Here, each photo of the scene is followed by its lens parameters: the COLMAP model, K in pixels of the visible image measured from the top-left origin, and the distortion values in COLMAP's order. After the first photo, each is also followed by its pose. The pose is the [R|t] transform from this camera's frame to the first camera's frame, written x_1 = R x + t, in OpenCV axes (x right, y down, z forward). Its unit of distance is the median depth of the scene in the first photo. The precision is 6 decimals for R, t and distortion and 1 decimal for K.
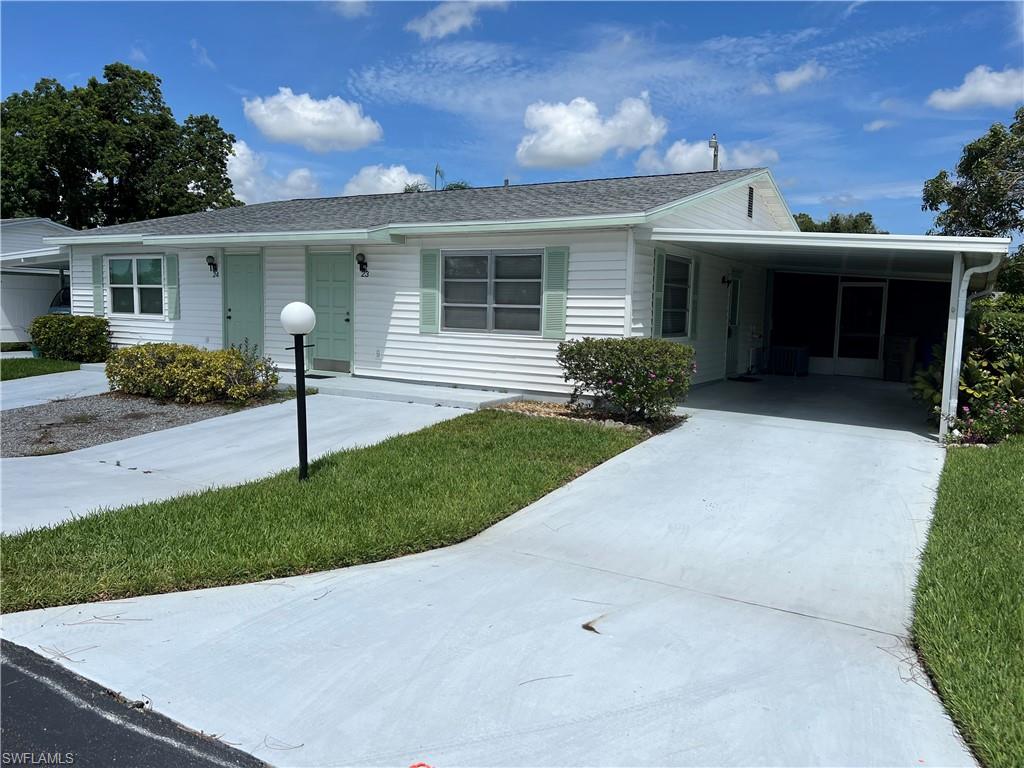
lens RADIAL K [[765.8, 0, 516.3], [0, 765.8, 381.6], [0, 0, 1]] dist [0.041962, -0.048616]
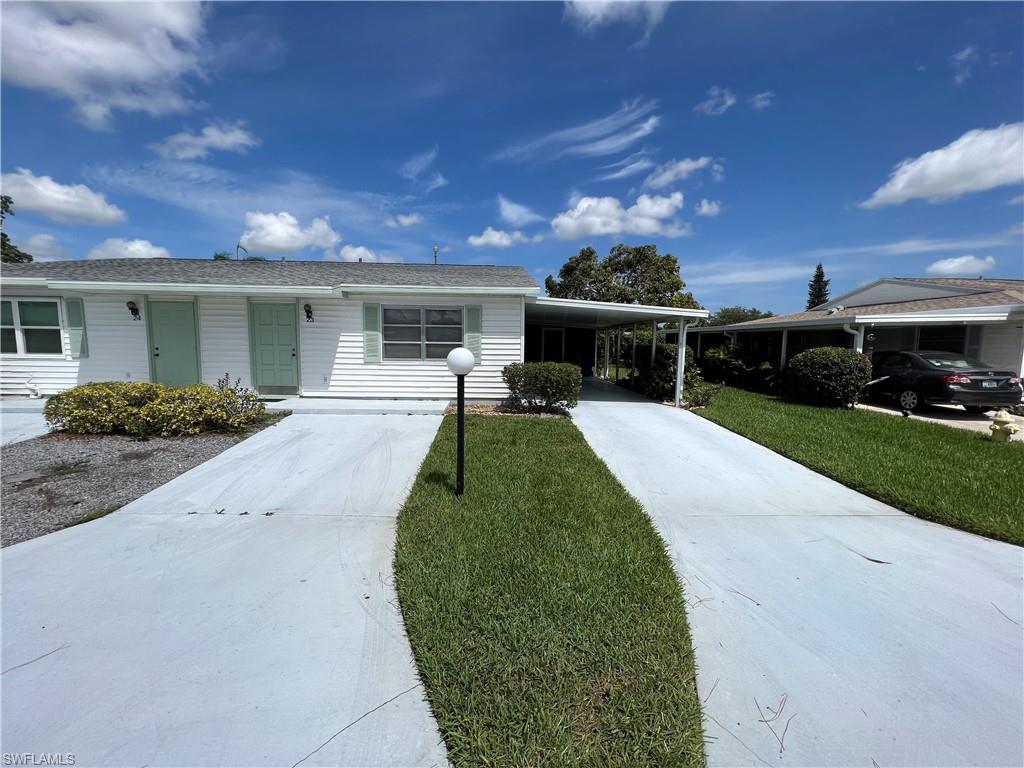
lens RADIAL K [[408.6, 0, 506.6], [0, 408.6, 381.6], [0, 0, 1]] dist [-0.003225, -0.000882]
pose [[0.840110, -0.063714, 0.538661, -0.244441], [0.058392, 0.997929, 0.026967, -0.027057], [-0.539264, 0.008798, 0.842091, 0.183817]]
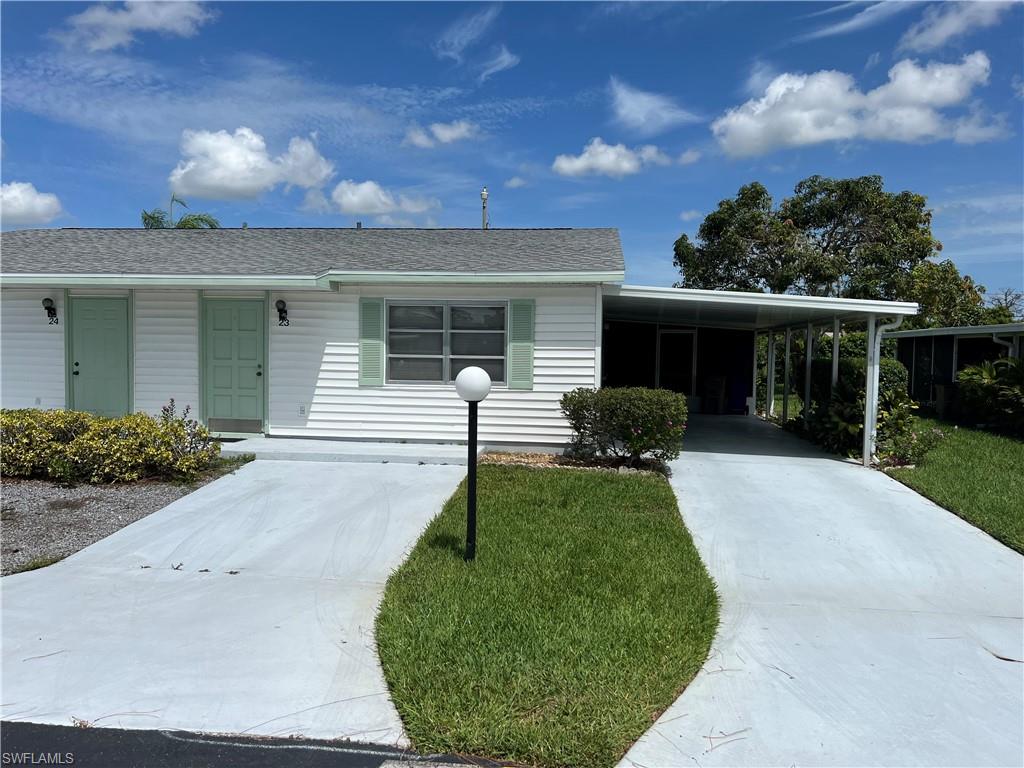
lens RADIAL K [[765.8, 0, 503.8], [0, 765.8, 382.7], [0, 0, 1]] dist [0.041962, -0.048616]
pose [[0.914742, -0.027115, 0.403127, -0.267543], [0.045594, 0.998300, -0.036309, -0.020726], [-0.401457, 0.051594, 0.914423, 0.060576]]
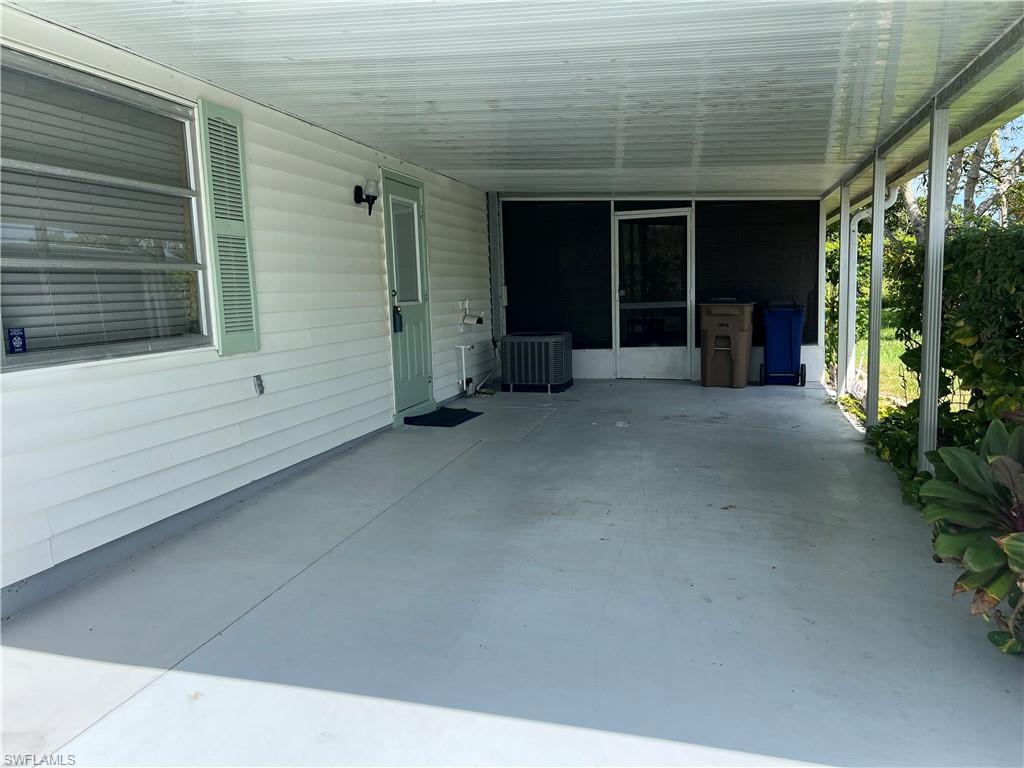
lens RADIAL K [[765.8, 0, 510.2], [0, 765.8, 384.6], [0, 0, 1]] dist [0.041962, -0.048616]
pose [[0.961363, -0.091482, 0.259640, 0.208867], [0.083837, 0.995661, 0.040389, -0.036699], [-0.262208, -0.017061, 0.964861, 0.521433]]
